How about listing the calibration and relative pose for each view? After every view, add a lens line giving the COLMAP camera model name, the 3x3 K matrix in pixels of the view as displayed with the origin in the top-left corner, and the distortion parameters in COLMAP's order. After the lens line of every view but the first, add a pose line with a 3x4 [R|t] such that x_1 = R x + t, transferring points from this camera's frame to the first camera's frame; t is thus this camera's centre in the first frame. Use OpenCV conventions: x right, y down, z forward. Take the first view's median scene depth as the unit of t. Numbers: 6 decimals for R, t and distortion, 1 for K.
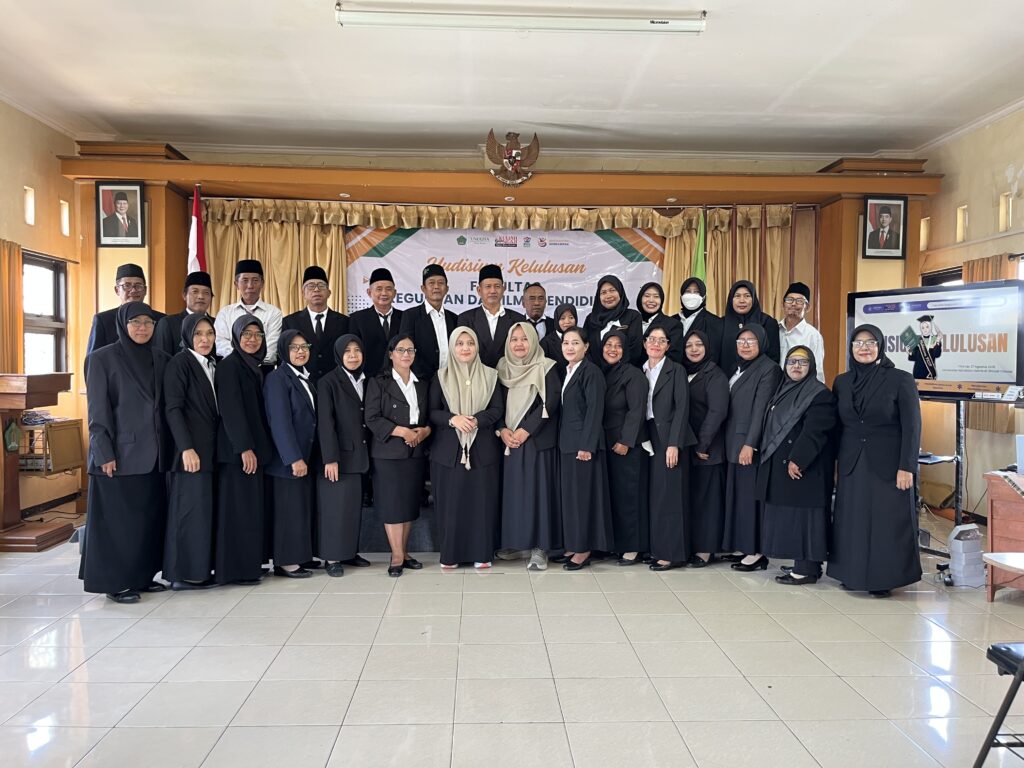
lens RADIAL K [[778.4, 0, 509.5], [0, 778.4, 388.7], [0, 0, 1]] dist [0.065165, -0.090981]
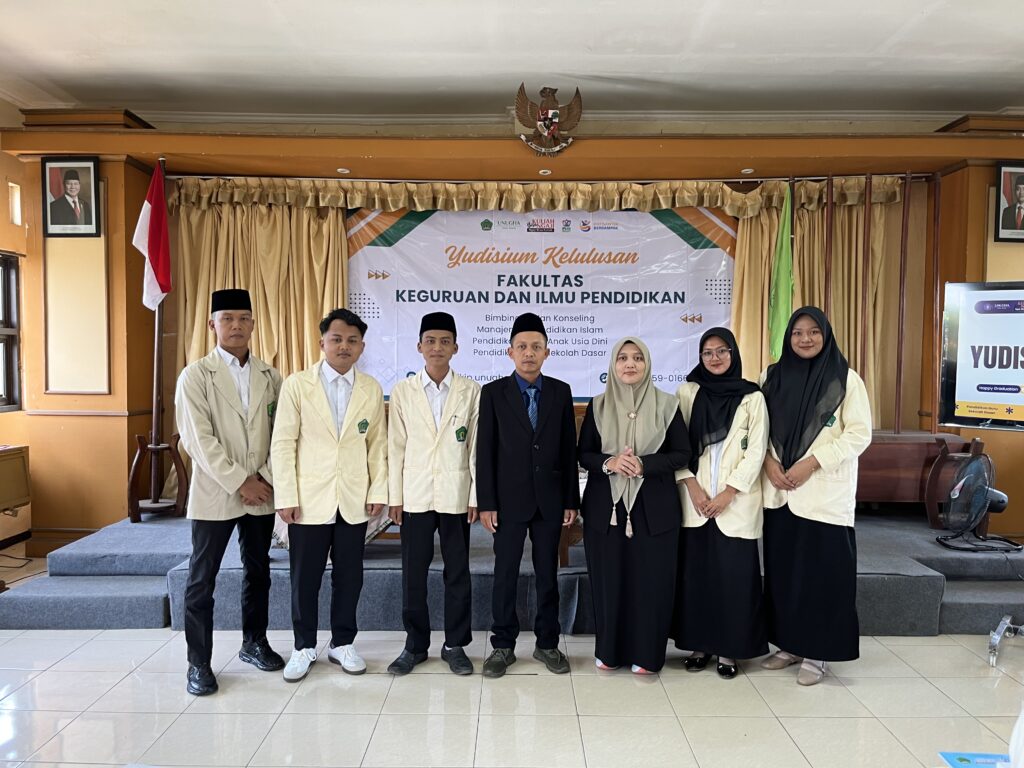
lens RADIAL K [[773.7, 0, 512.4], [0, 773.7, 388.7], [0, 0, 1]] dist [0.068155, -0.091058]
pose [[0.998974, -0.001586, -0.045265, 0.002459], [0.002189, 0.999910, 0.013268, -0.029621], [0.045240, -0.013354, 0.998887, 0.189508]]
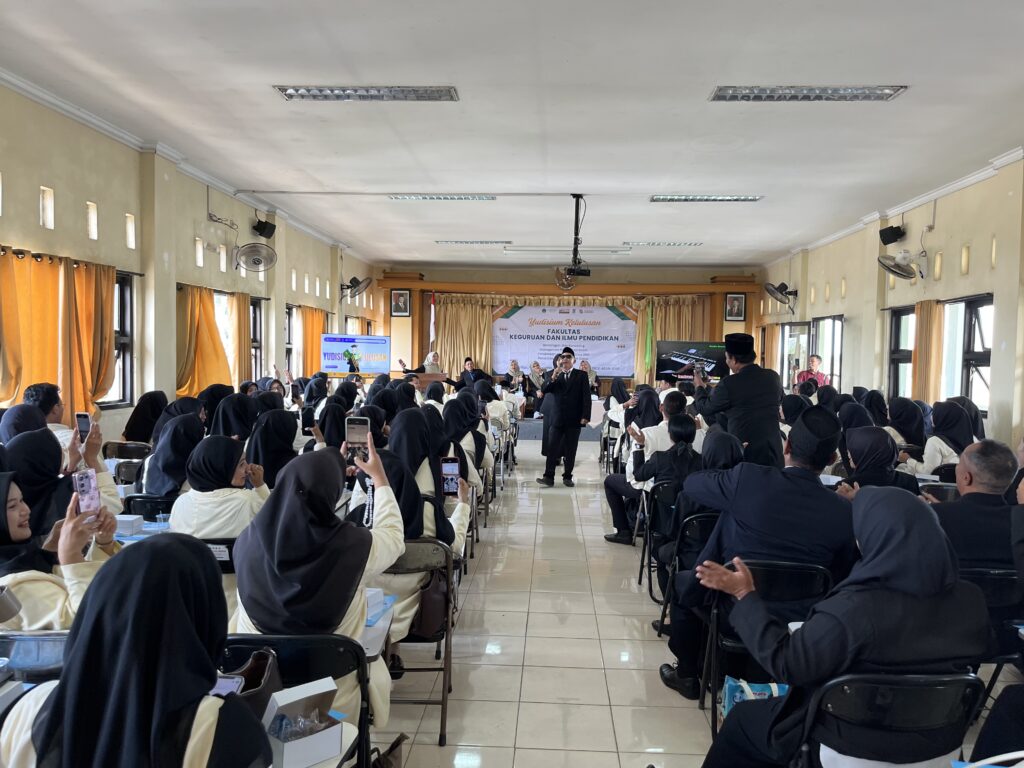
lens RADIAL K [[773.7, 0, 512.4], [0, 773.7, 388.7], [0, 0, 1]] dist [0.068155, -0.091058]
pose [[0.995724, 0.010611, -0.091767, 0.053930], [-0.009549, 0.999882, 0.012004, 0.004461], [0.091883, -0.011076, 0.995708, -1.219238]]
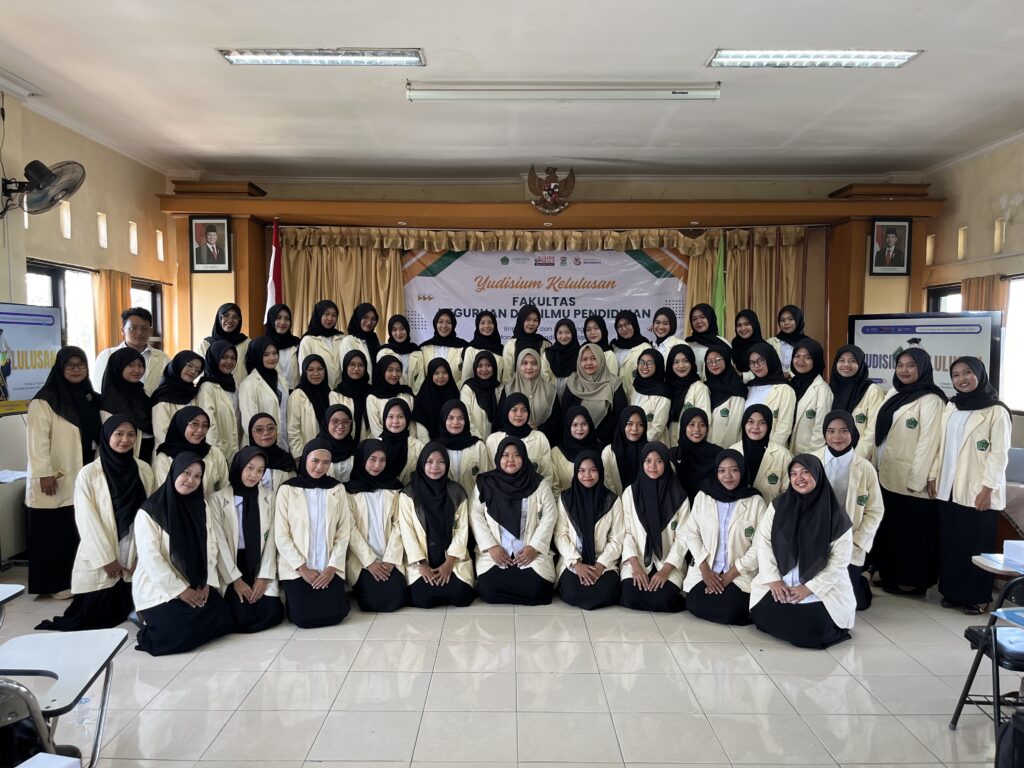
lens RADIAL K [[783.1, 0, 502.3], [0, 783.1, 390.7], [0, 0, 1]] dist [0.062723, -0.082686]
pose [[0.998899, -0.001805, -0.046878, -0.012985], [0.003108, 0.999611, 0.027723, -0.035925], [0.046809, -0.027839, 0.998516, -0.132033]]
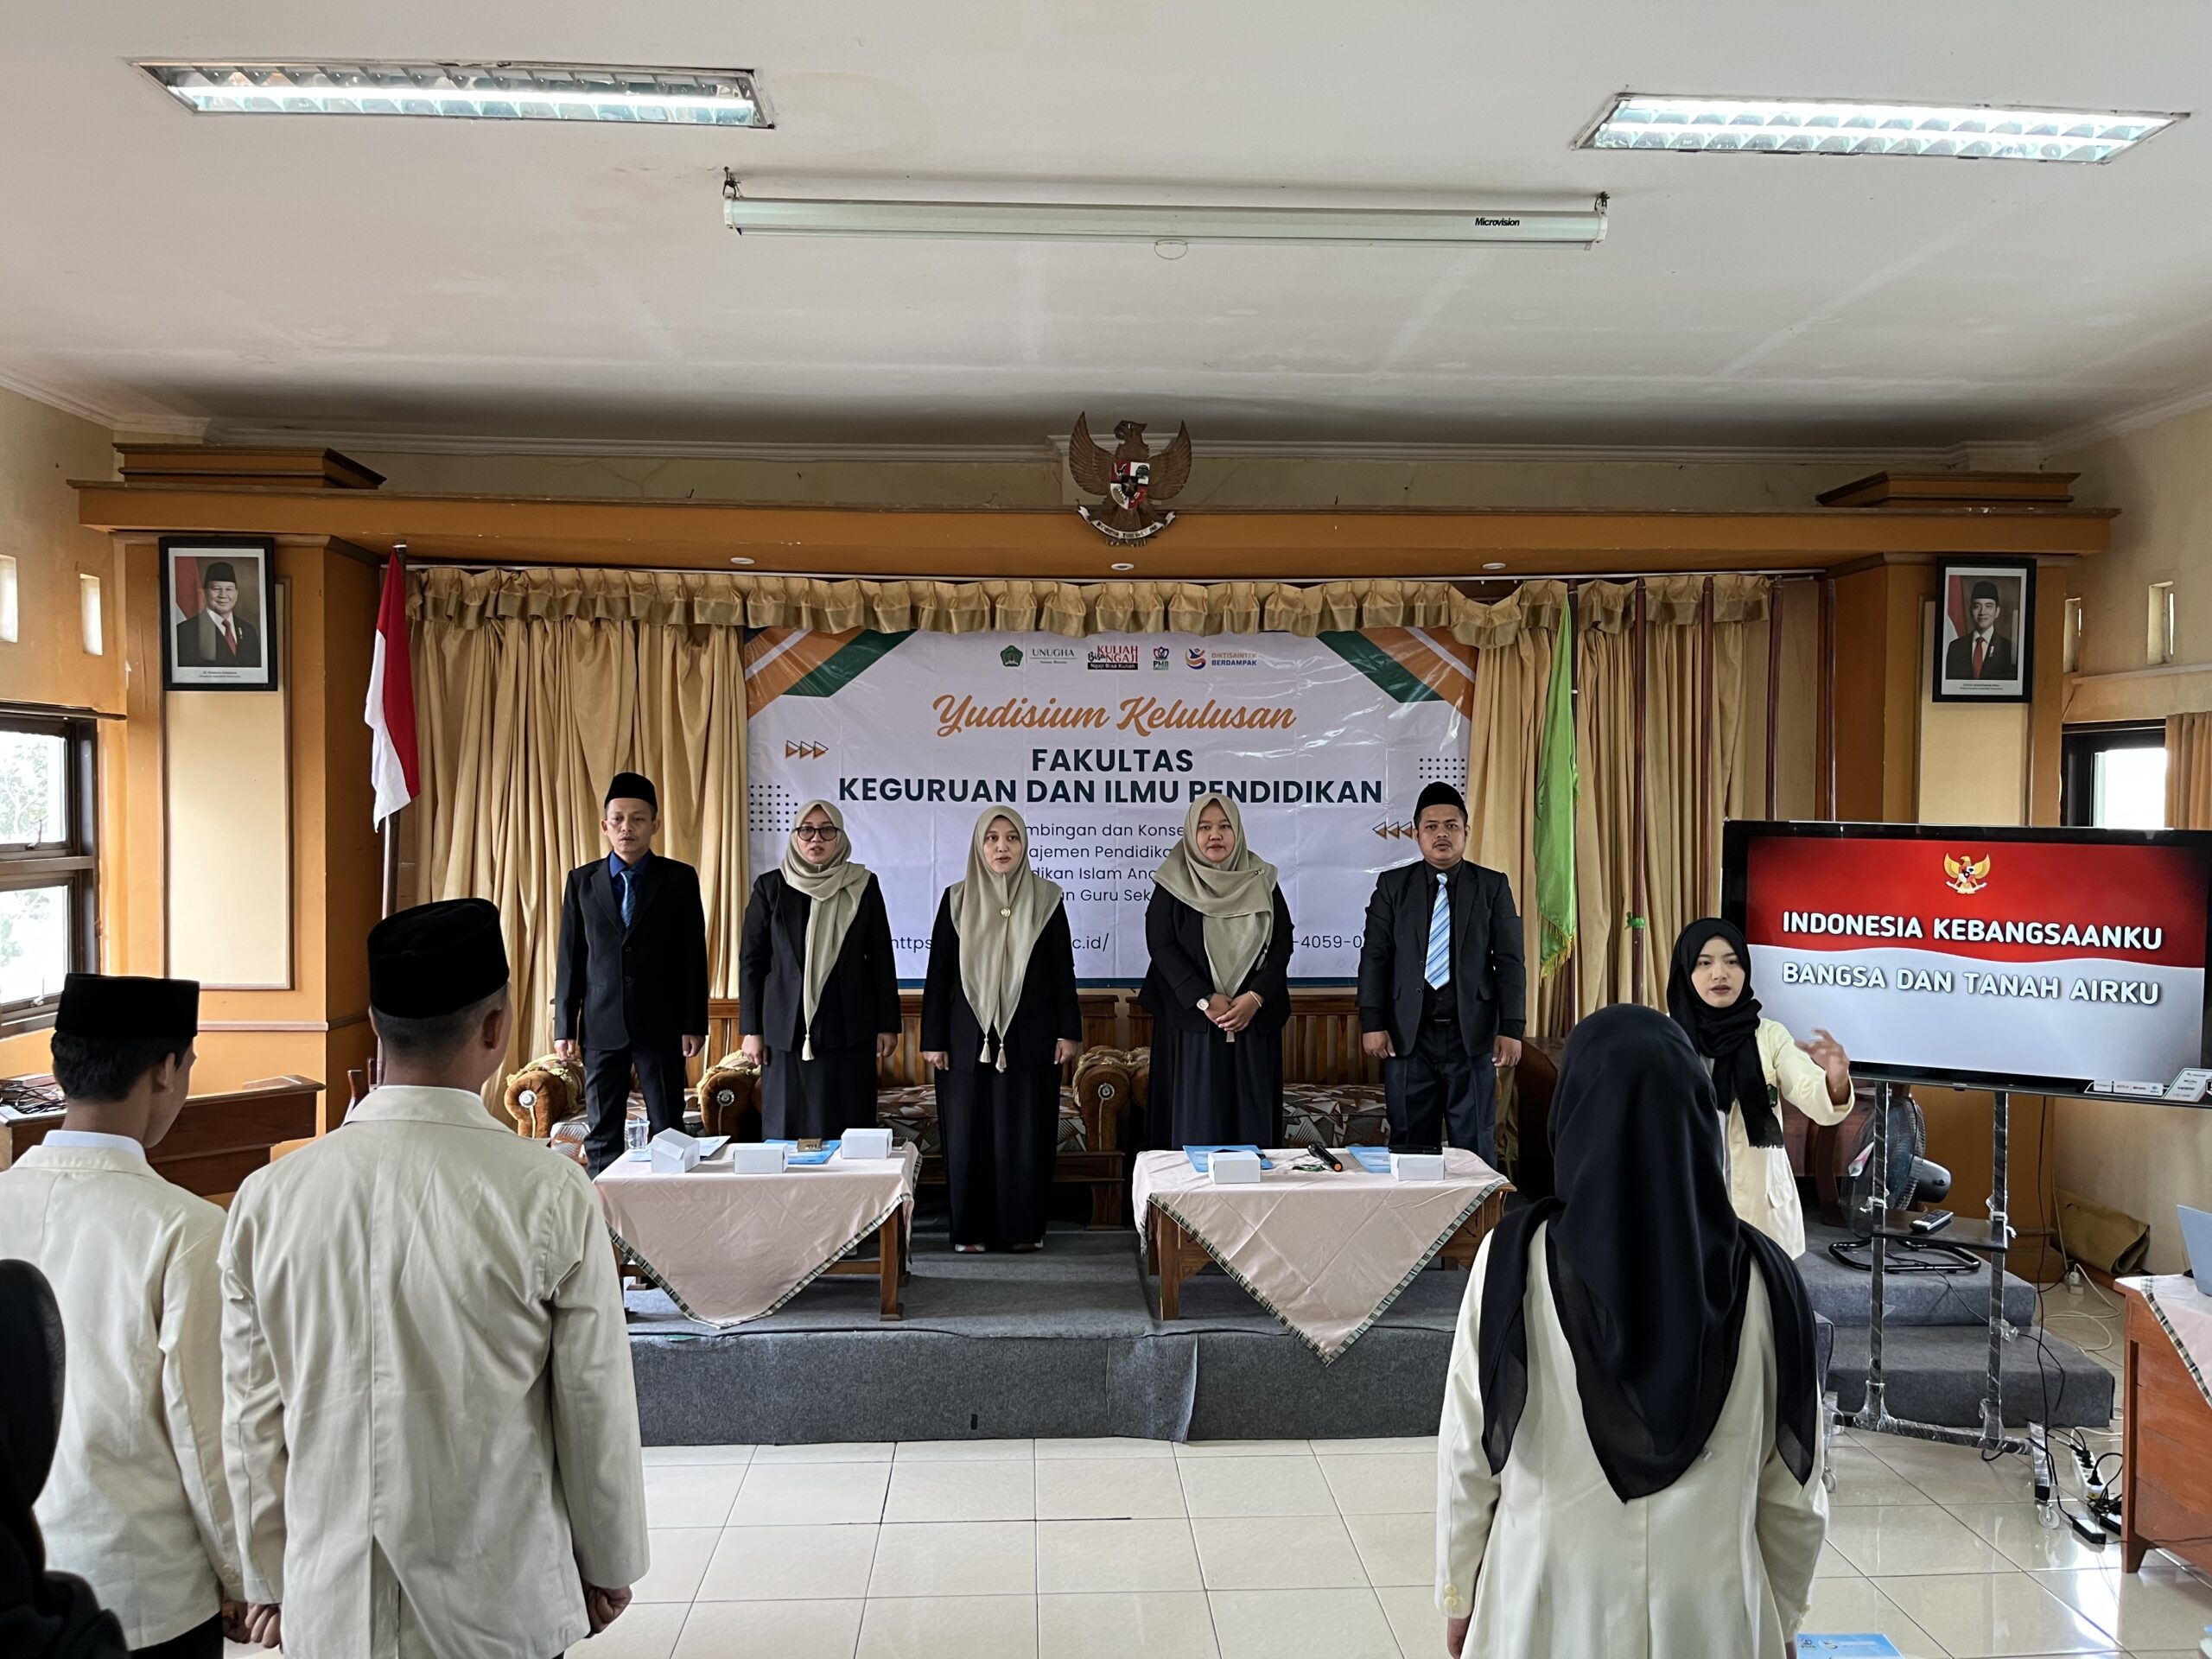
lens RADIAL K [[1671.3, 0, 1106.8], [0, 1671.3, 839.6], [0, 0, 1]] dist [0.068155, -0.091058]
pose [[0.999923, -0.005980, 0.010915, -0.019469], [0.005977, 0.999982, 0.000307, -0.090447], [-0.010917, -0.000242, 0.999940, 0.067287]]
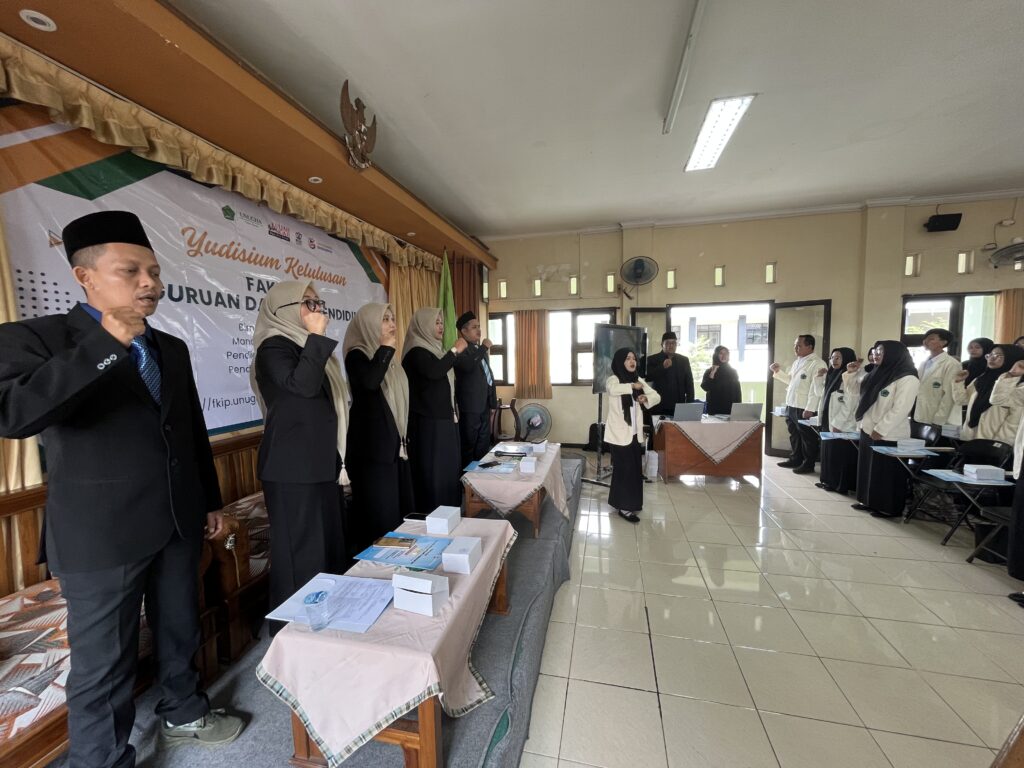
lens RADIAL K [[413.4, 0, 512.0], [0, 413.4, 384.0], [0, 0, 1]] dist [-0.012443, -0.000016]
pose [[0.263619, -0.091495, 0.960278, -0.358153], [0.051671, 0.995402, 0.080656, -0.062469], [-0.963242, 0.028356, 0.267134, 0.701307]]
